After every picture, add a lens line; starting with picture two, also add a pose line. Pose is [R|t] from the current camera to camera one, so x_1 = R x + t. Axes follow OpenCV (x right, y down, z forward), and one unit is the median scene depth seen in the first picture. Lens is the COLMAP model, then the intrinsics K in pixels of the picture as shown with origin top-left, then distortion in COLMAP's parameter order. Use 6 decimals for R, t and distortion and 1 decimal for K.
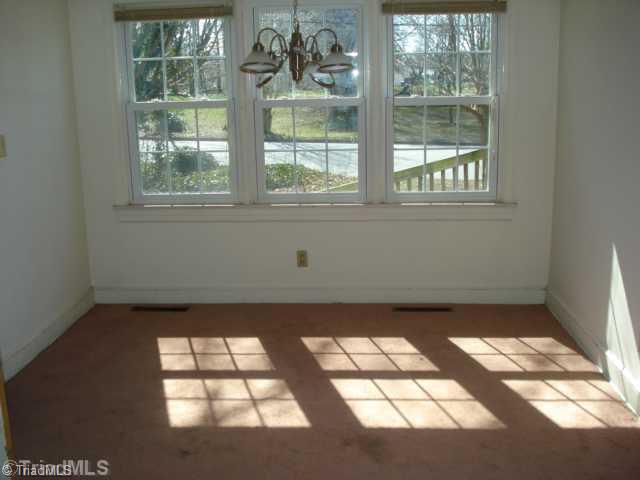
lens RADIAL K [[725.4, 0, 320.0], [0, 725.4, 240.0], [0, 0, 1]] dist [-0.006879, -0.010500]
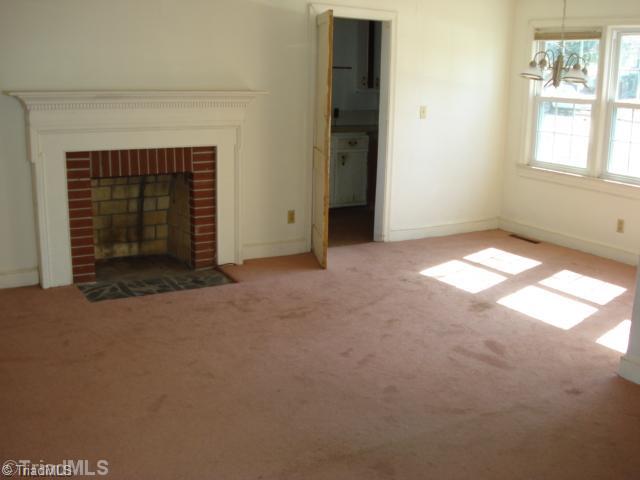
lens RADIAL K [[725.4, 0, 320.0], [0, 725.4, 240.0], [0, 0, 1]] dist [-0.006879, -0.010500]
pose [[0.577702, 0.234969, -0.781697, 0.866105], [-0.215160, 0.967637, 0.131849, -0.006427], [0.787380, 0.092020, 0.609562, -0.256774]]
